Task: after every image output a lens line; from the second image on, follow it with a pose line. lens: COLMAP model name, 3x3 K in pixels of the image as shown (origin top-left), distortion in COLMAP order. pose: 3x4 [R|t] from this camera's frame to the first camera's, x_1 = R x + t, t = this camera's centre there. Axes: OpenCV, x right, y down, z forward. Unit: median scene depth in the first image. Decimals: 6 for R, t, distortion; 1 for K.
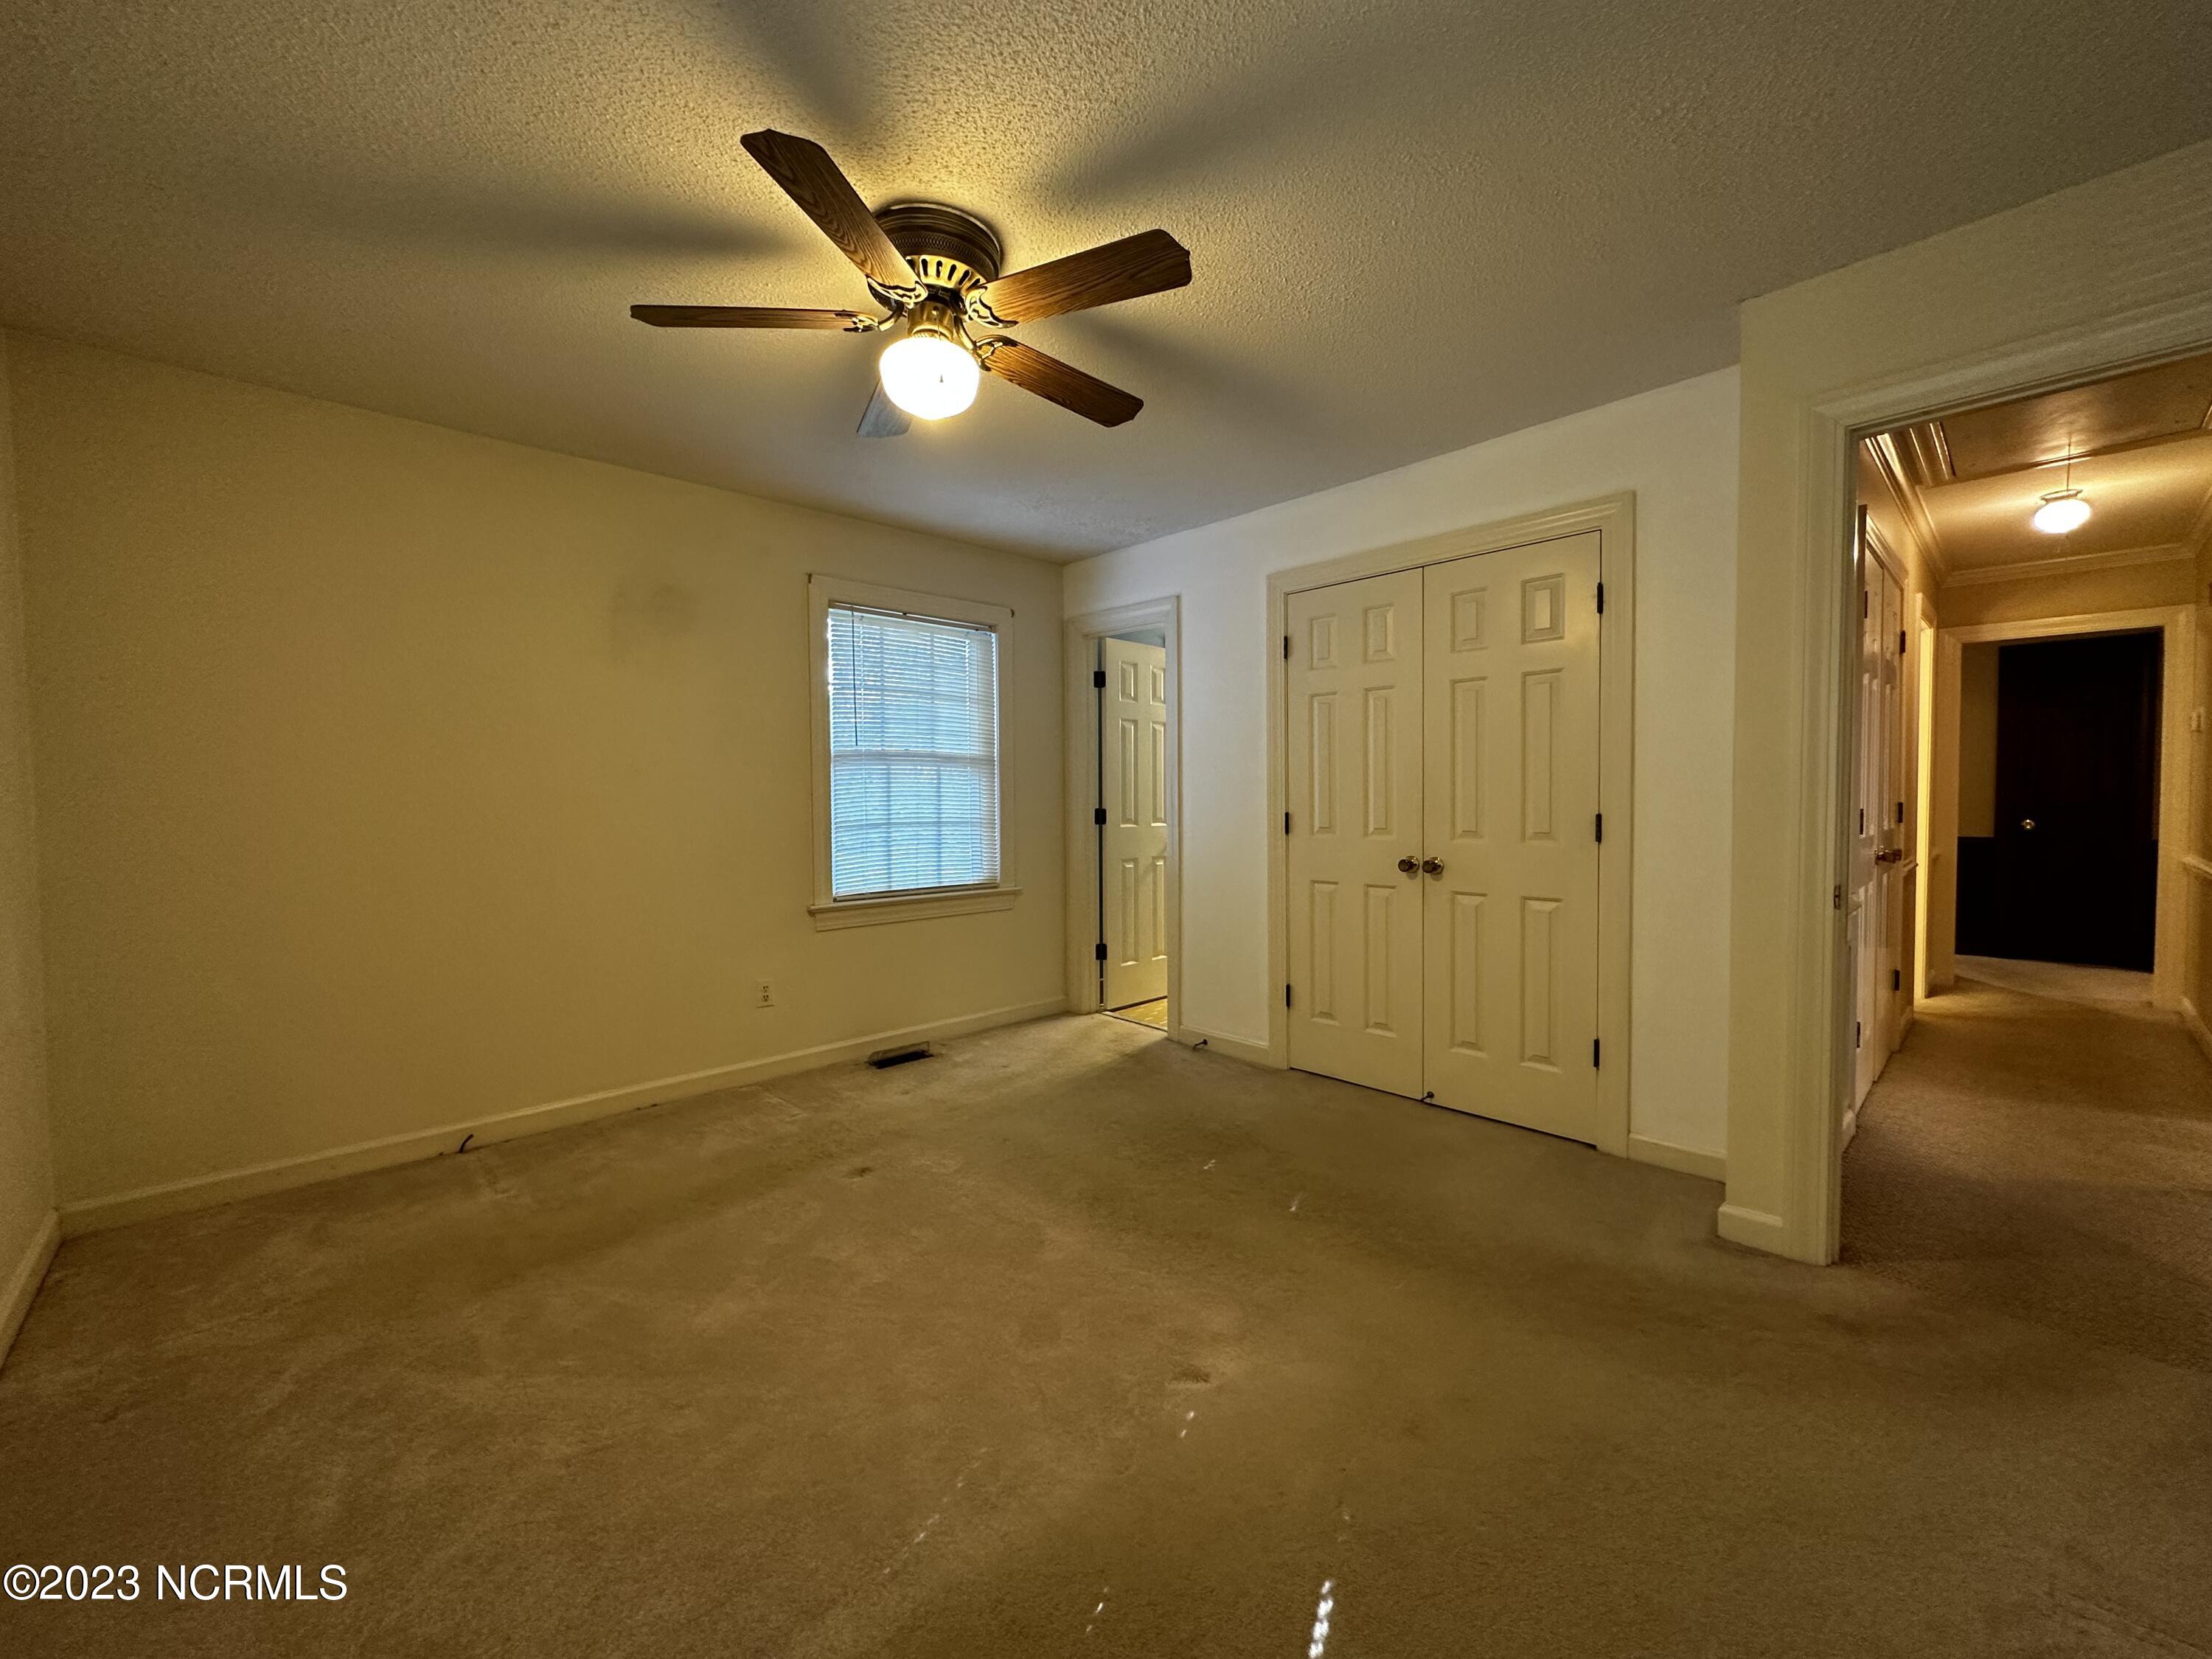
lens RADIAL K [[882.3, 0, 1108.2], [0, 882.3, 824.6], [0, 0, 1]] dist [-0.001712, -0.000132]
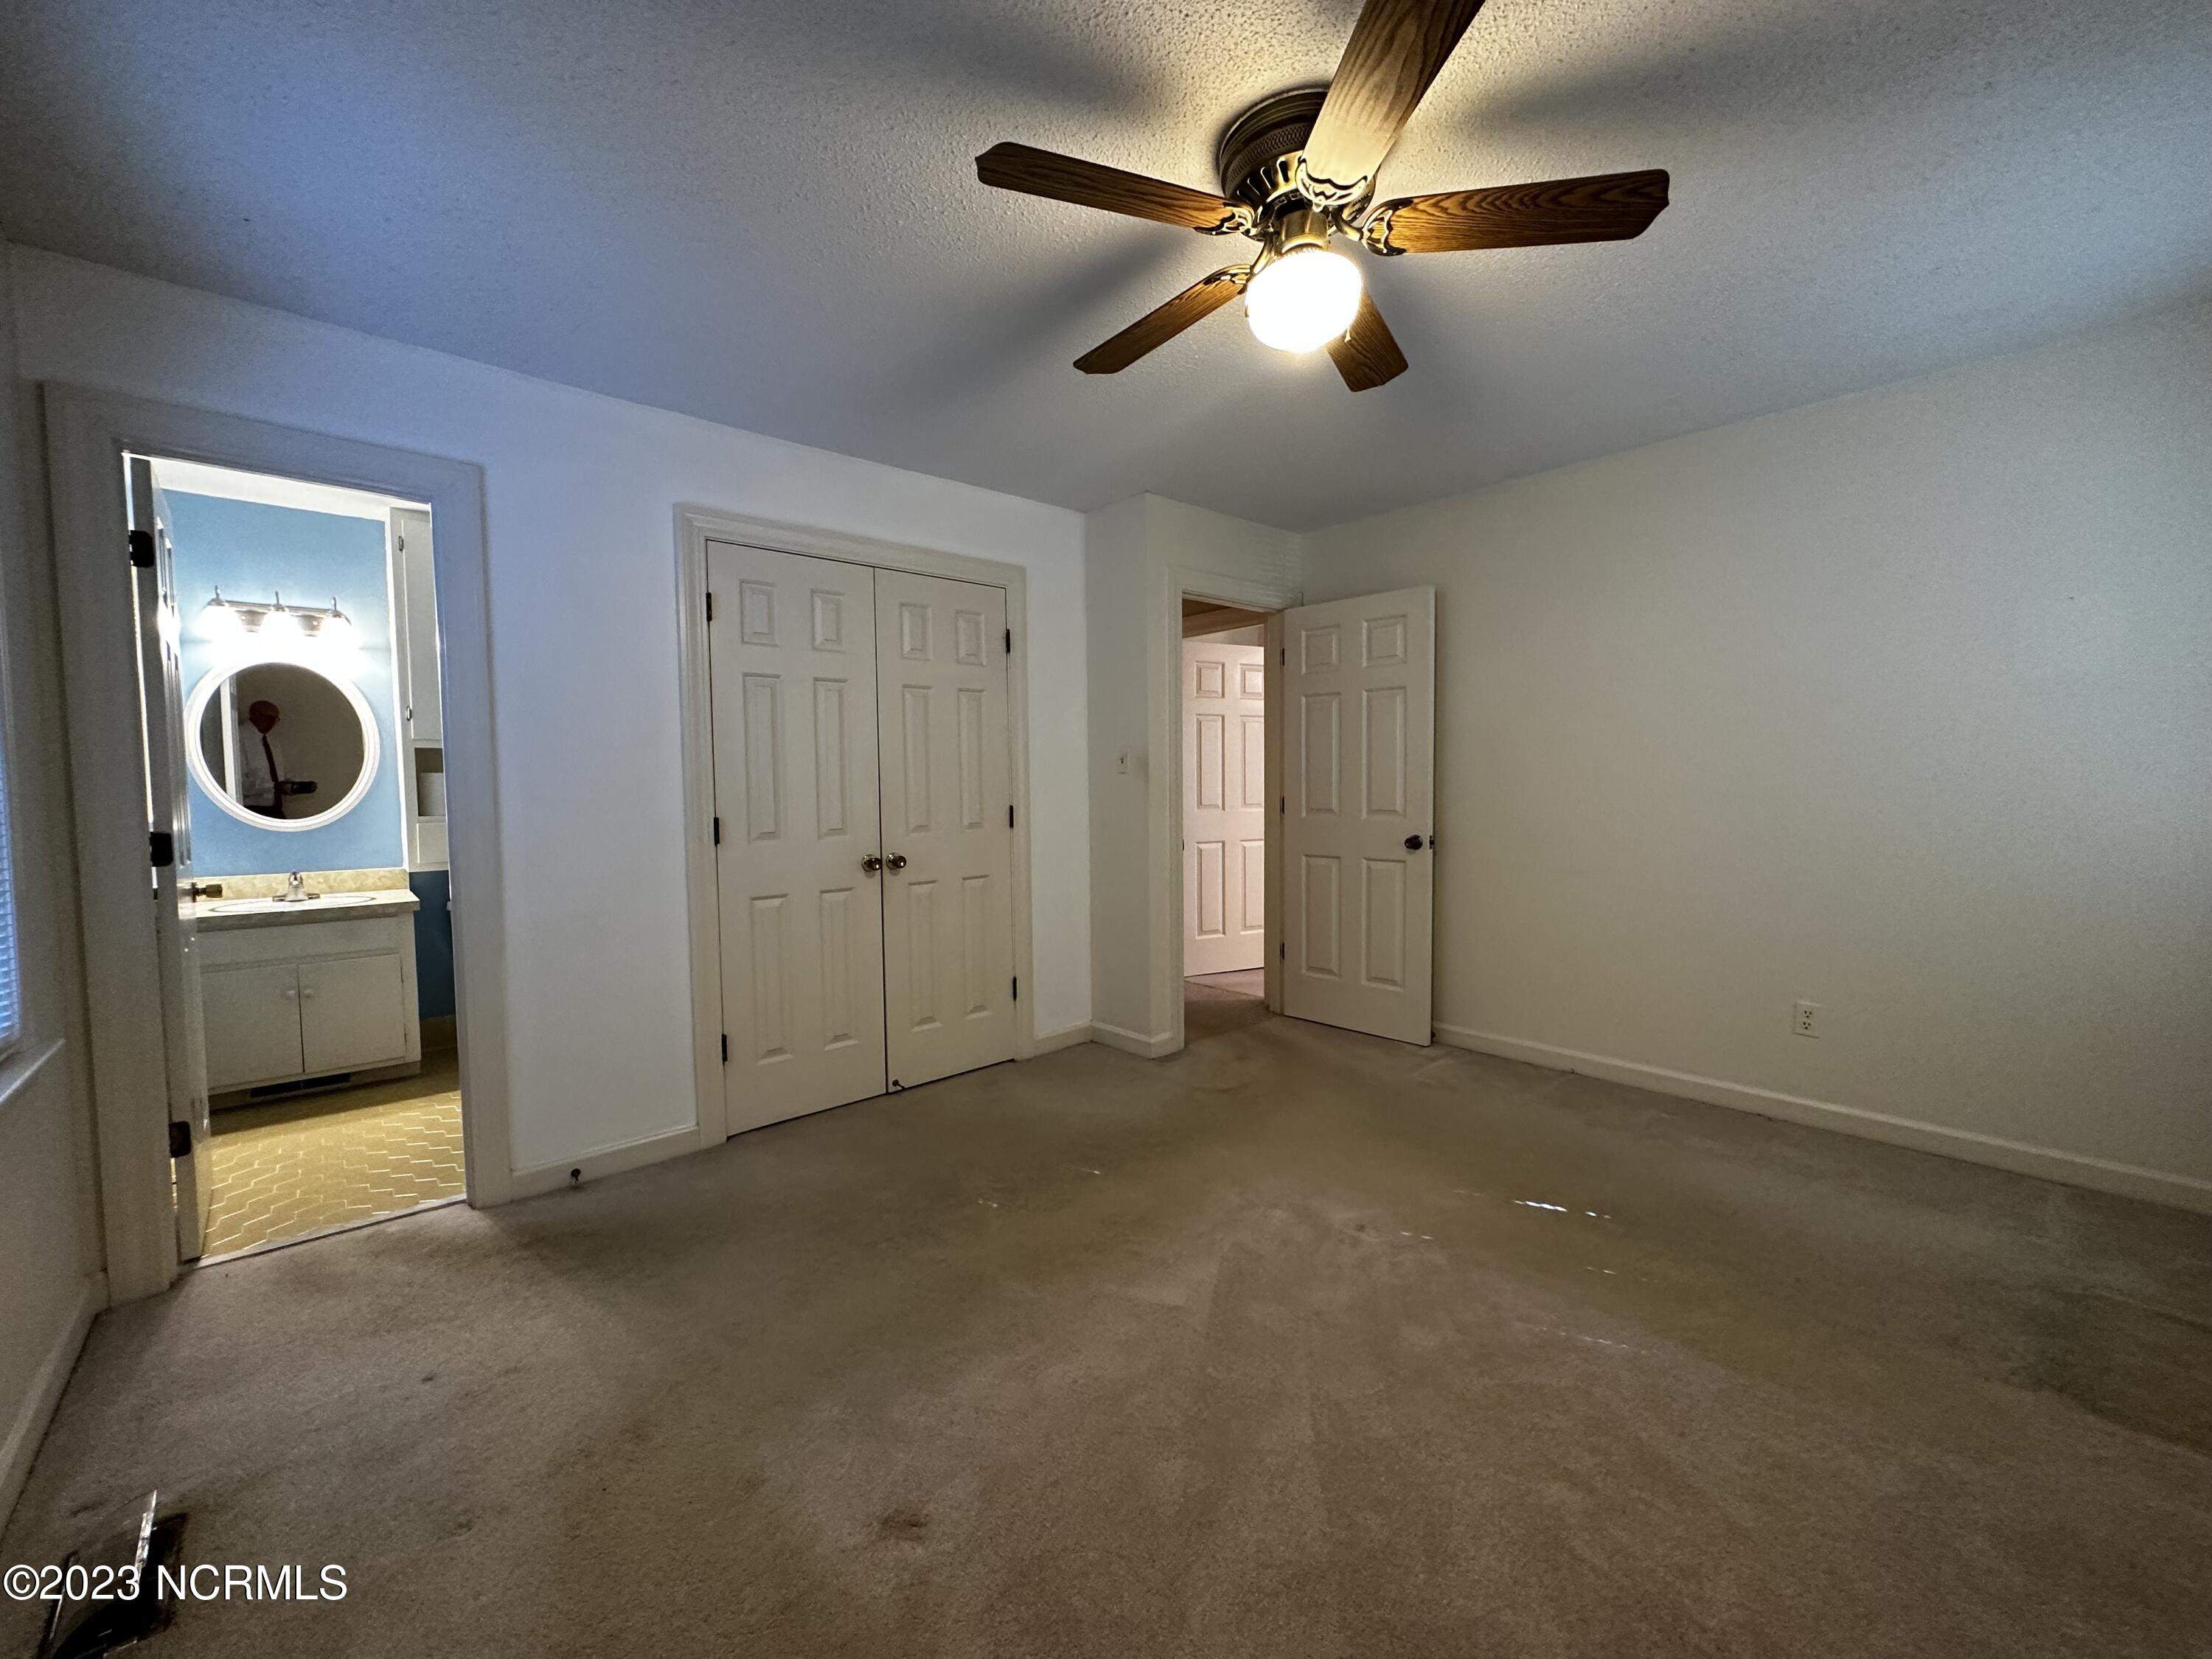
lens RADIAL K [[882.3, 0, 1099.9], [0, 882.3, 832.1], [0, 0, 1]] dist [-0.001712, -0.000132]
pose [[0.029764, -0.044057, 0.998586, -0.630171], [0.048853, 0.997898, 0.042570, -0.019138], [-0.998362, 0.047516, 0.031854, 0.693894]]
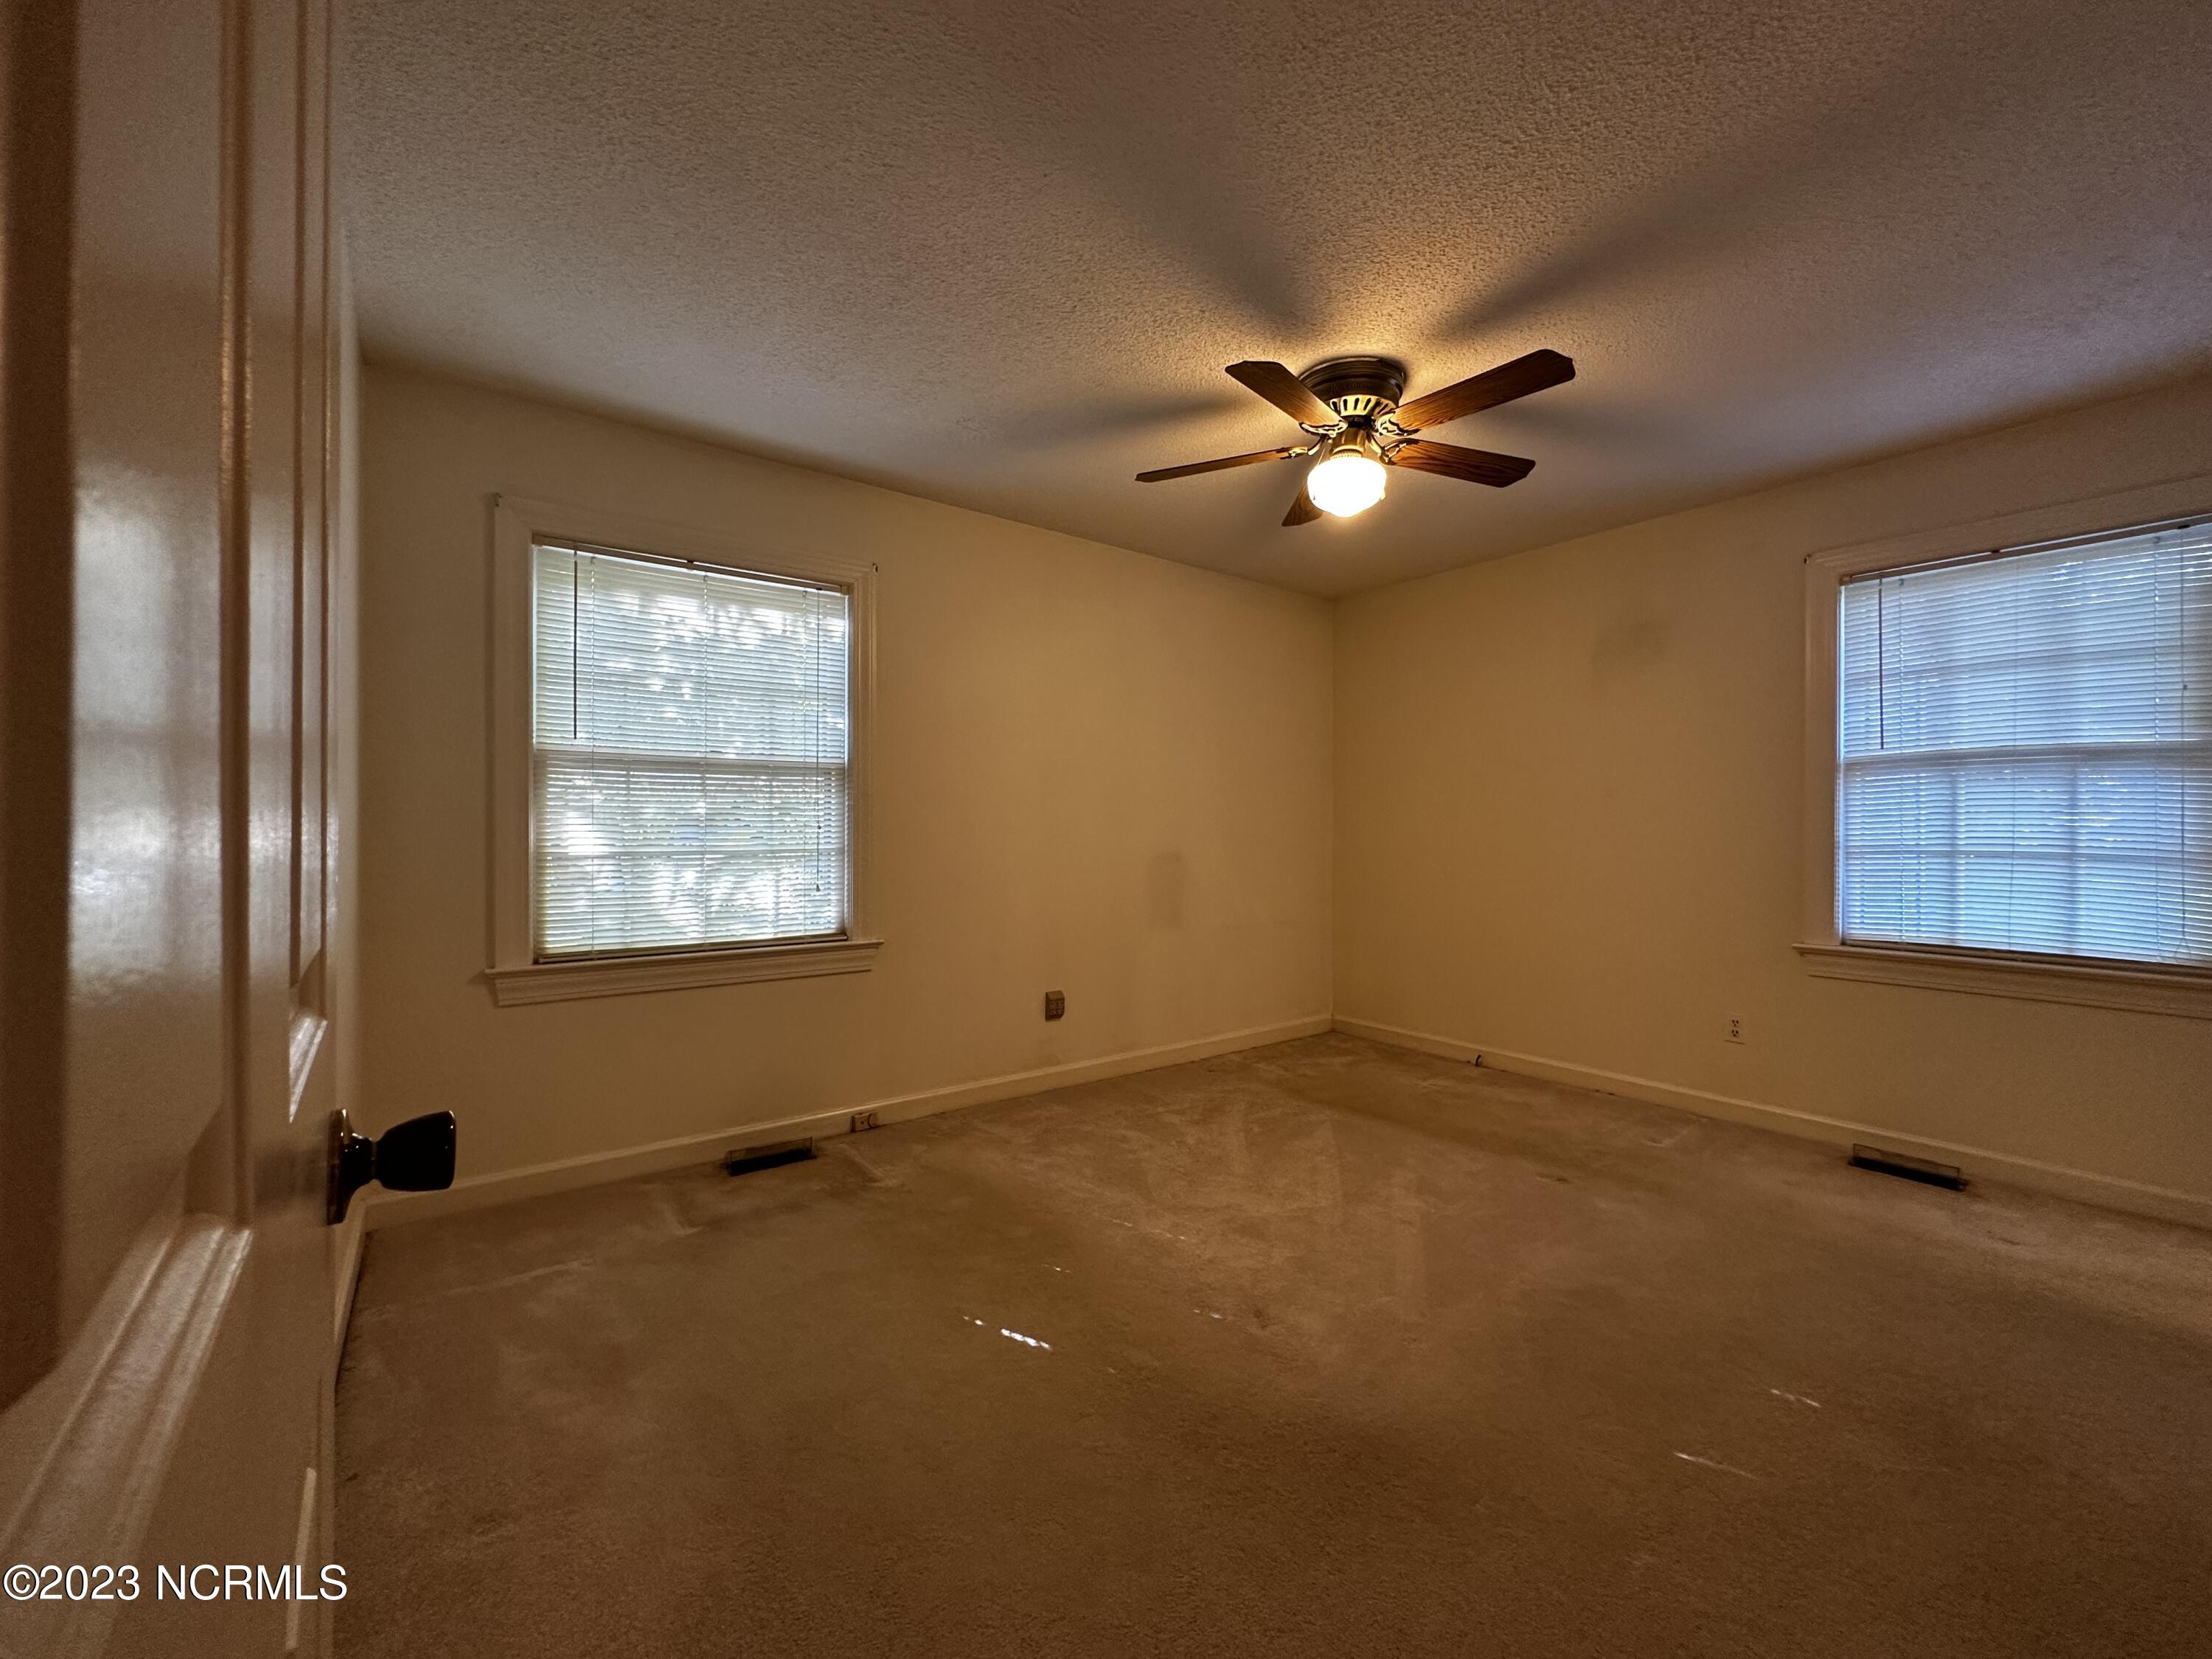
lens RADIAL K [[882.3, 0, 1103.7], [0, 882.3, 818.9], [0, 0, 1]] dist [-0.001712, -0.000132]
pose [[-0.107413, -0.003169, -0.994209, 0.655337], [-0.036754, 0.999324, 0.000786, -0.004097], [0.993535, 0.036626, -0.107457, 0.472891]]
